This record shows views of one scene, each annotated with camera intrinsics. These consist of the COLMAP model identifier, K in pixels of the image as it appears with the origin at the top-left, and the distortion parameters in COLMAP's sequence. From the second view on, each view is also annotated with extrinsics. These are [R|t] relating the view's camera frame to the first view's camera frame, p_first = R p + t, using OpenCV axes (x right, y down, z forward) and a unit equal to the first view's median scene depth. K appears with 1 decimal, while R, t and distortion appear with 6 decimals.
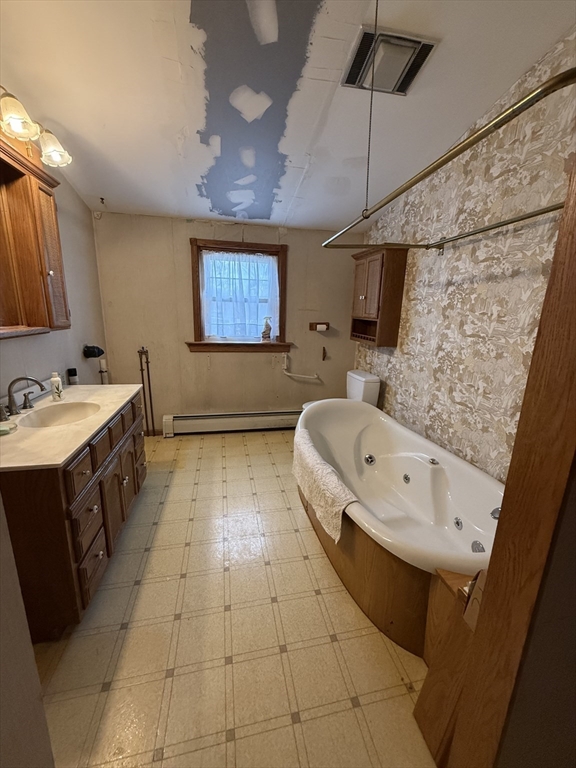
lens RADIAL K [[309.6, 0, 288.1], [0, 309.6, 383.2], [0, 0, 1]] dist [0.000873, 0.000107]
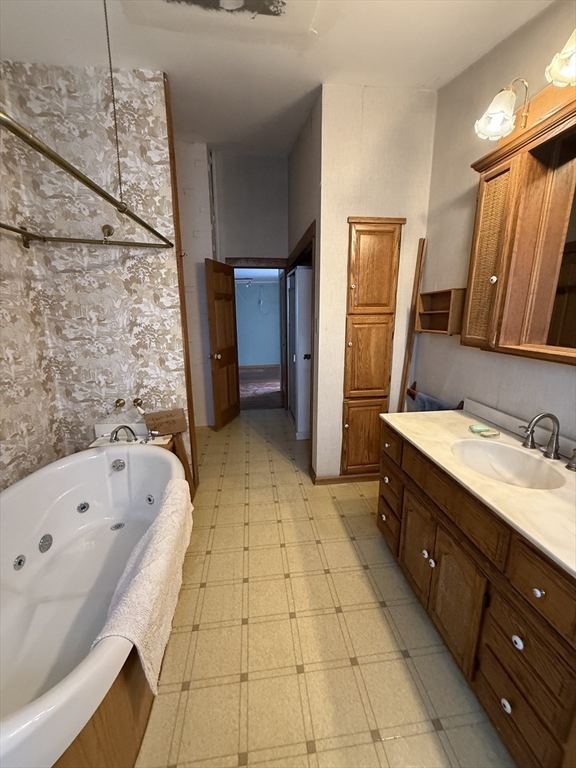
lens RADIAL K [[309.6, 0, 289.3], [0, 309.6, 381.7], [0, 0, 1]] dist [0.000873, 0.000107]
pose [[-0.995974, -0.039160, 0.080631, -0.293476], [0.000316, 0.897982, 0.440031, -0.452114], [-0.089637, 0.438285, -0.894355, 1.809698]]
